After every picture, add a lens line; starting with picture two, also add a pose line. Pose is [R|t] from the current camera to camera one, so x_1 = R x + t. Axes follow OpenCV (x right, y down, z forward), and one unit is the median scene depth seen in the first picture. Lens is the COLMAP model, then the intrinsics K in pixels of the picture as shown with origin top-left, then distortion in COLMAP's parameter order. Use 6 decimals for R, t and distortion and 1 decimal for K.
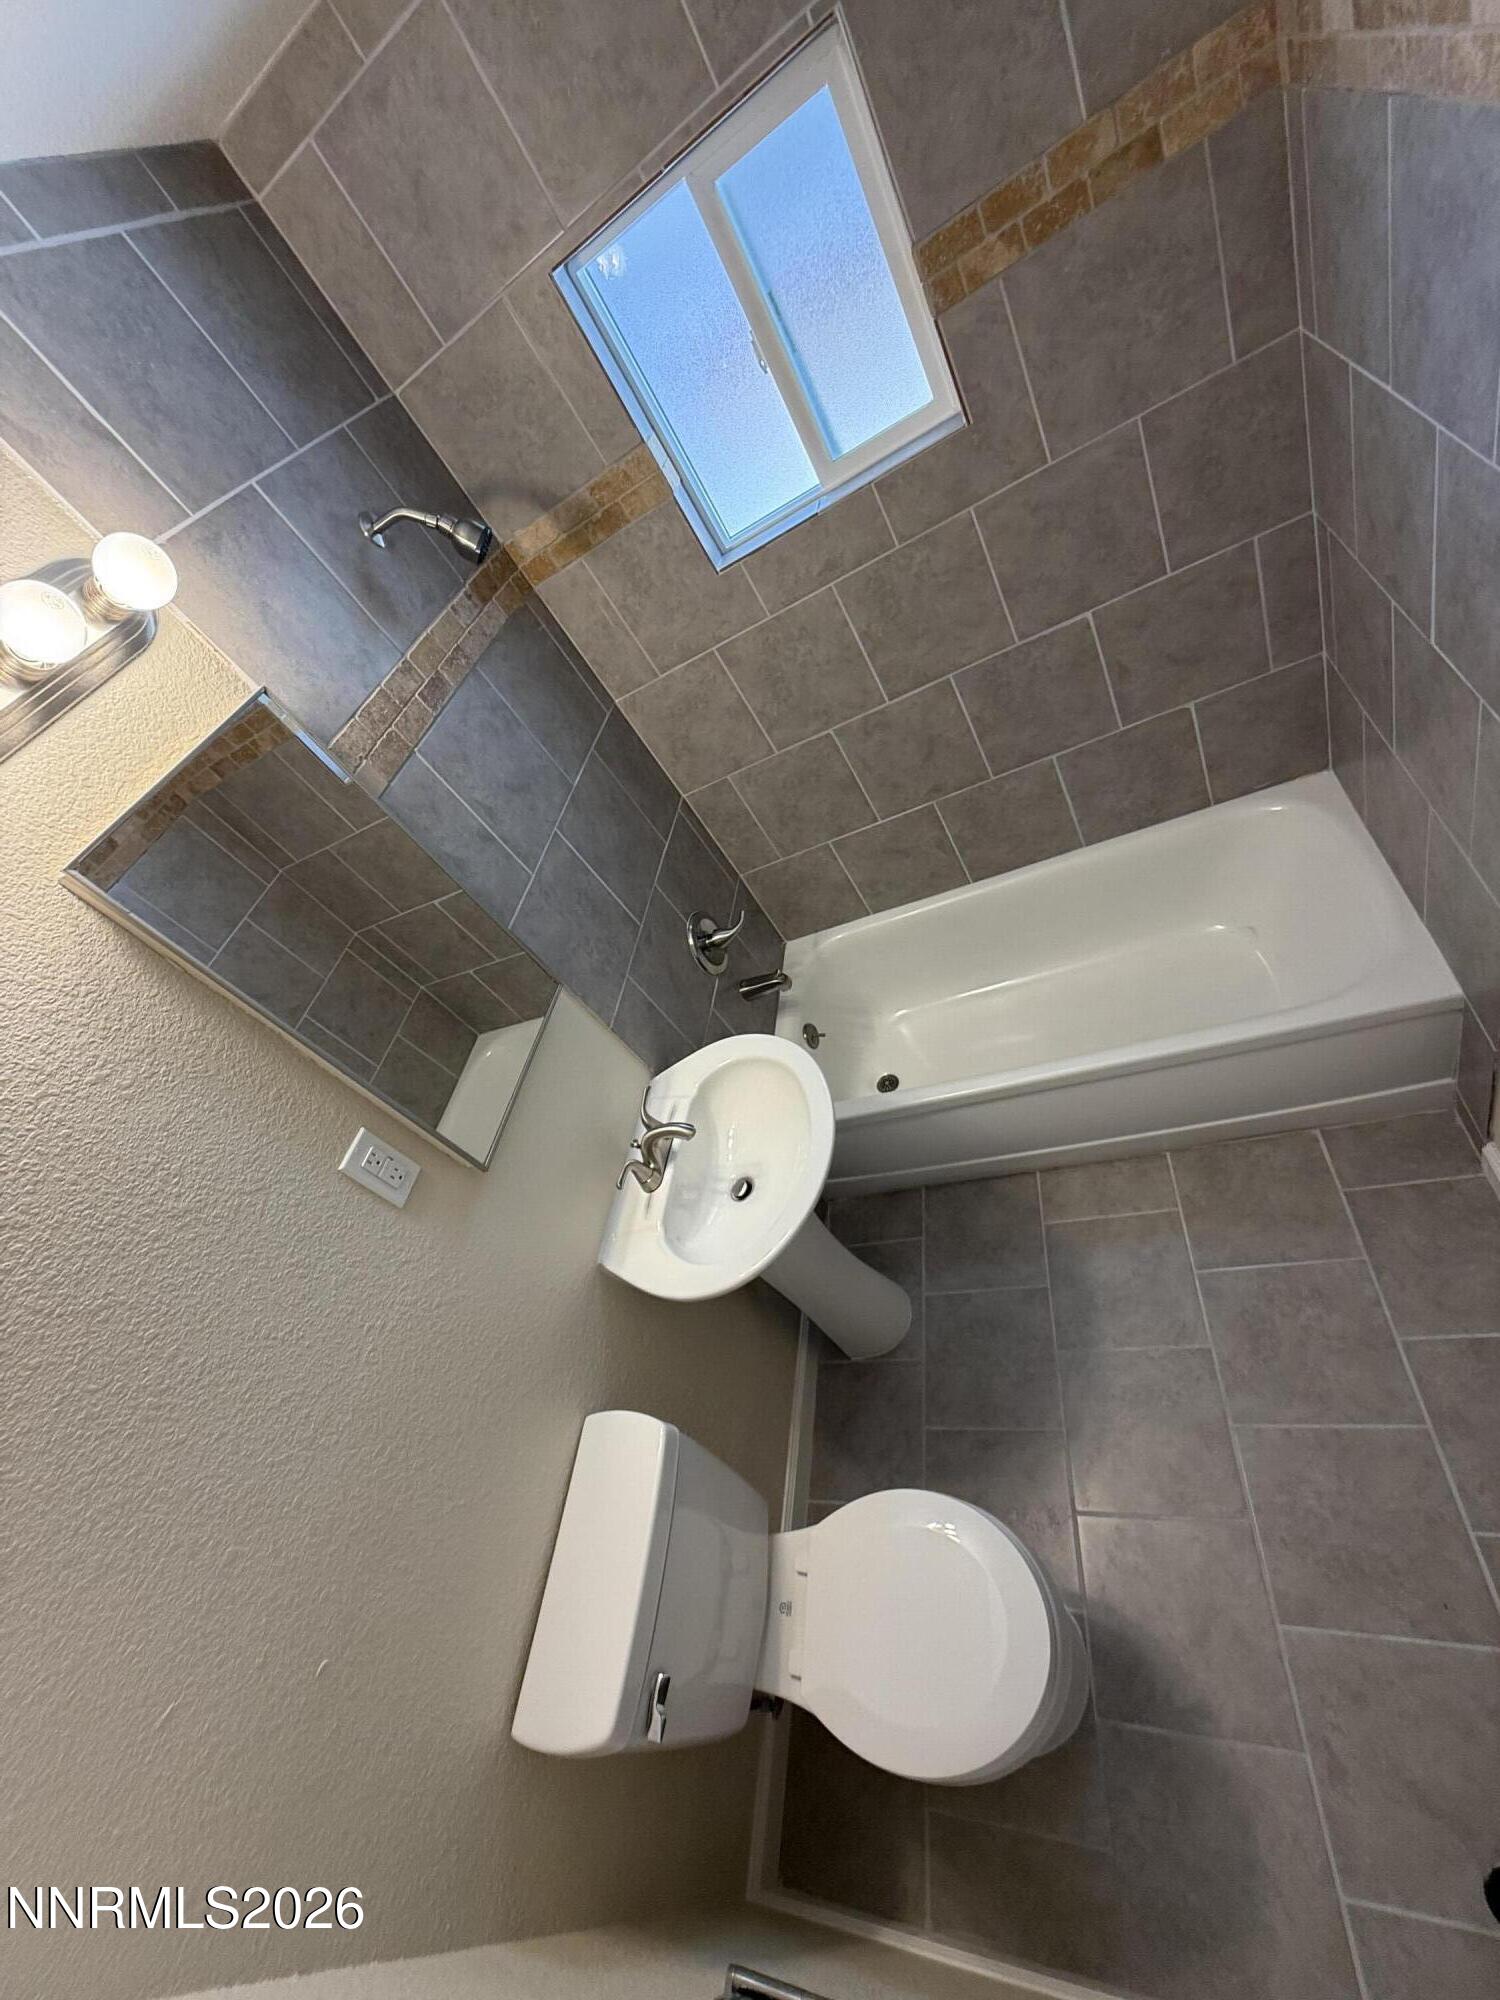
lens RADIAL K [[798.2, 0, 750.9], [0, 798.2, 1000.2], [0, 0, 1]] dist [-0.000246, 0.000459]
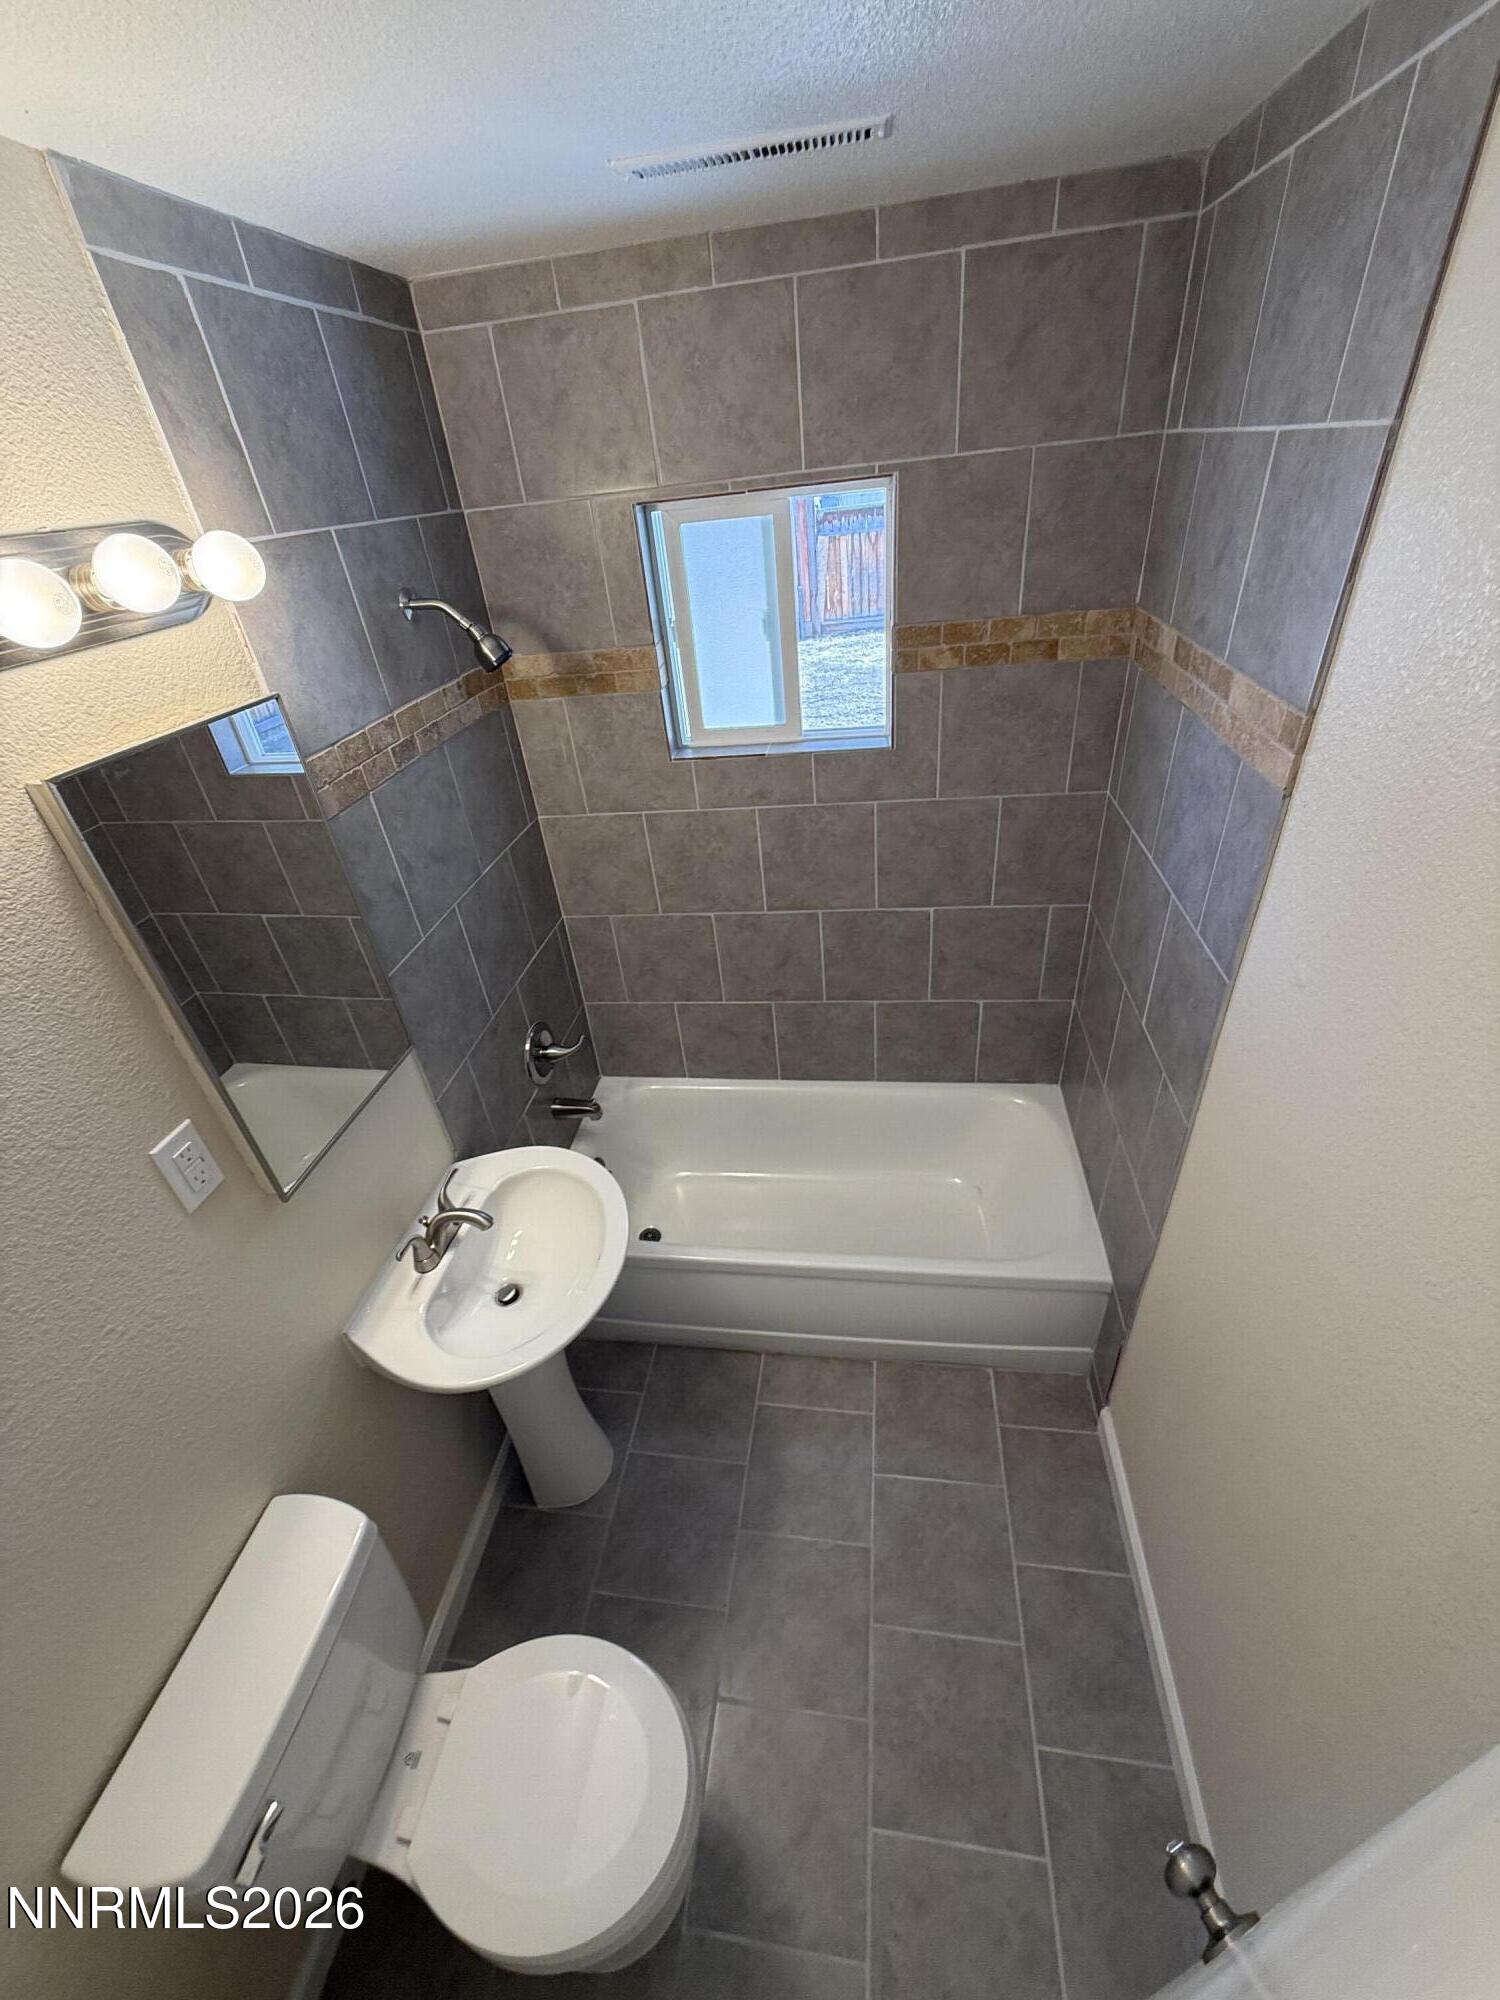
lens RADIAL K [[798.2, 0, 748.7], [0, 798.2, 999.4], [0, 0, 1]] dist [-0.000246, 0.000459]
pose [[0.905952, 0.345755, 0.244344, -0.121223], [-0.290281, 0.927382, -0.236007, 0.043150], [-0.308201, 0.142883, 0.940530, -0.107846]]
